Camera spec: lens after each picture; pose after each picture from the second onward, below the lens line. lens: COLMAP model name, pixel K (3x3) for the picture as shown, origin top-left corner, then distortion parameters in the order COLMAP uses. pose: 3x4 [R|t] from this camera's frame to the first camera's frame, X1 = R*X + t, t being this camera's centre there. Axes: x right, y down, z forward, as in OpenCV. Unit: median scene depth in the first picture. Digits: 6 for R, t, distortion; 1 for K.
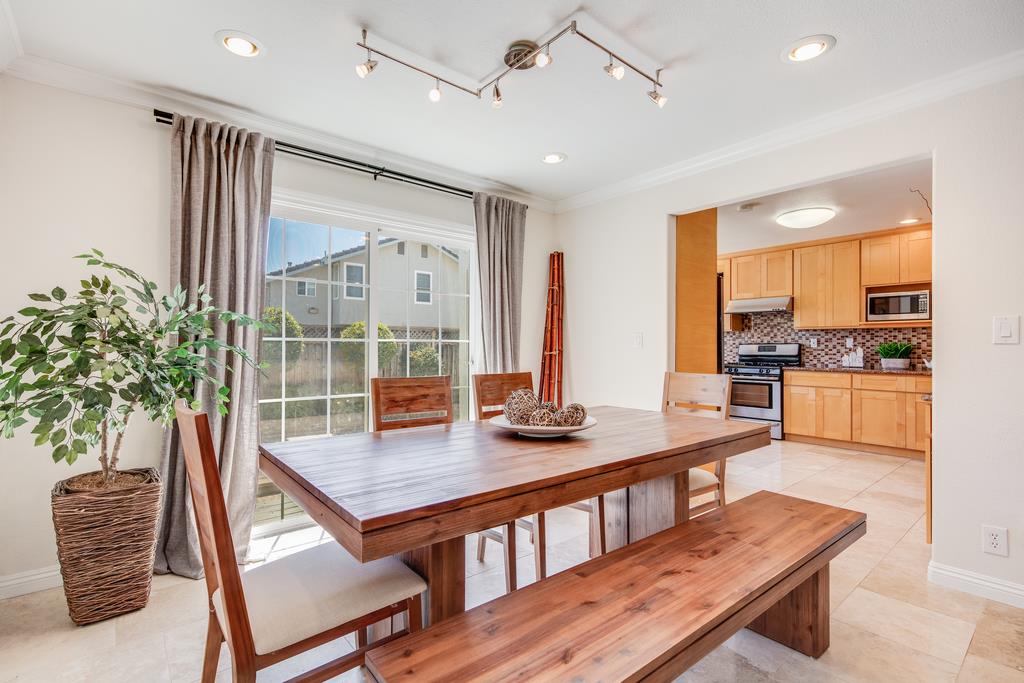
lens RADIAL K [[459.9, 0, 538.2], [0, 459.9, 339.5], [0, 0, 1]] dist [0.009635, -0.001052]
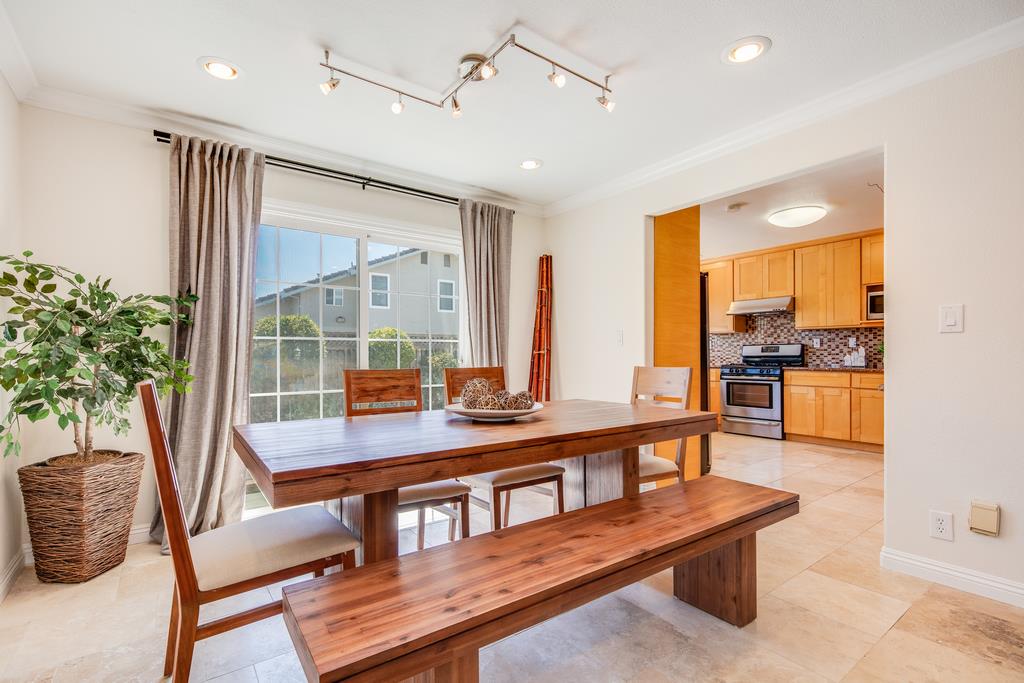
lens RADIAL K [[459.9, 0, 545.5], [0, 459.9, 350.6], [0, 0, 1]] dist [0.009635, -0.001052]
pose [[0.998369, -0.007943, -0.056539, 0.167827], [0.008186, 0.999958, 0.004070, 0.035702], [0.056504, -0.004526, 0.998392, -0.060660]]
